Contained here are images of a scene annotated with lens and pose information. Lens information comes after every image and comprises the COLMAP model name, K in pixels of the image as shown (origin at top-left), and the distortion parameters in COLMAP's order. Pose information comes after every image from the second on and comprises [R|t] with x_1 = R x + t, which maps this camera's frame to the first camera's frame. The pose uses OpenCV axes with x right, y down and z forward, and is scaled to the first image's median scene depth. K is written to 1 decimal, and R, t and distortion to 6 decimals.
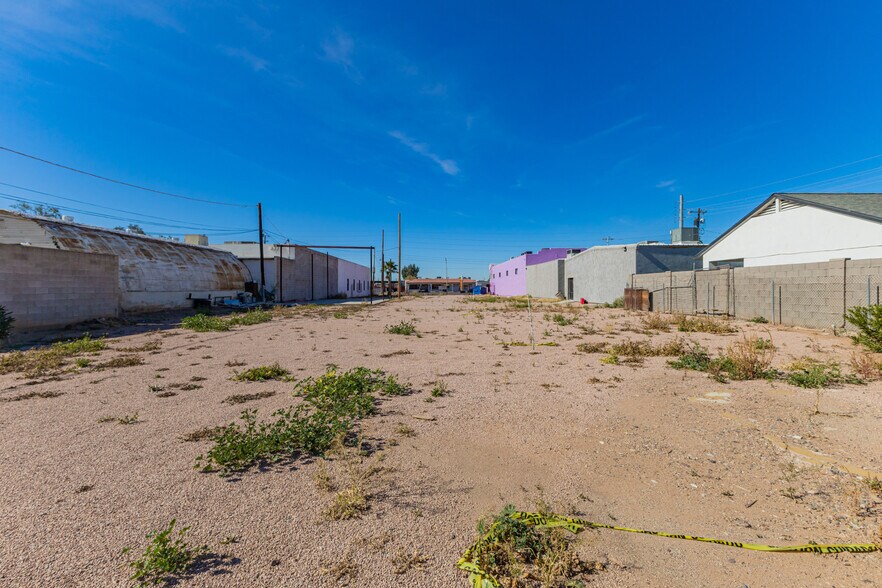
lens RADIAL K [[381.5, 0, 453.3], [0, 381.5, 293.7], [0, 0, 1]] dist [0.016938, -0.000109]
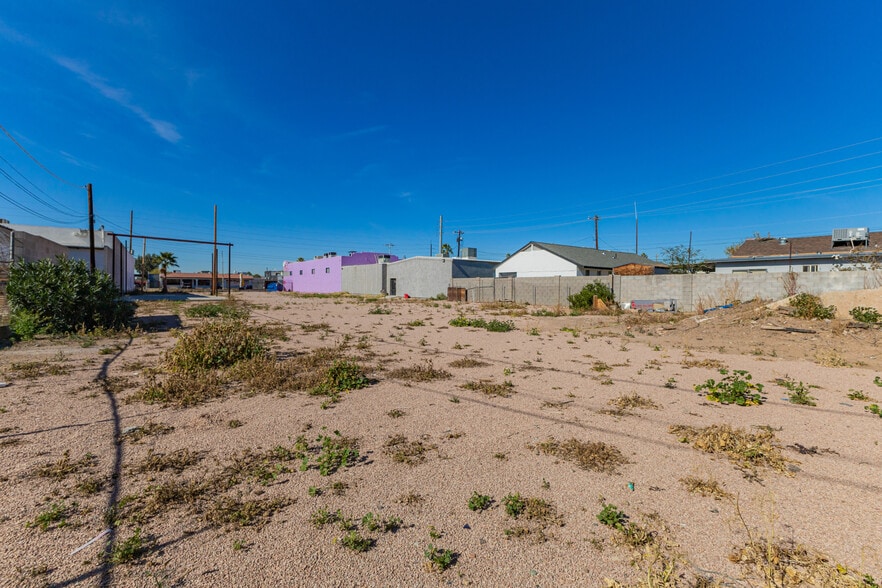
lens RADIAL K [[381.5, 0, 453.3], [0, 381.5, 293.7], [0, 0, 1]] dist [0.016938, -0.000109]
pose [[0.810092, 0.002796, 0.586296, -0.425581], [-0.005775, 0.999978, 0.003211, 0.007076], [-0.586274, -0.005987, 0.810090, -0.245849]]
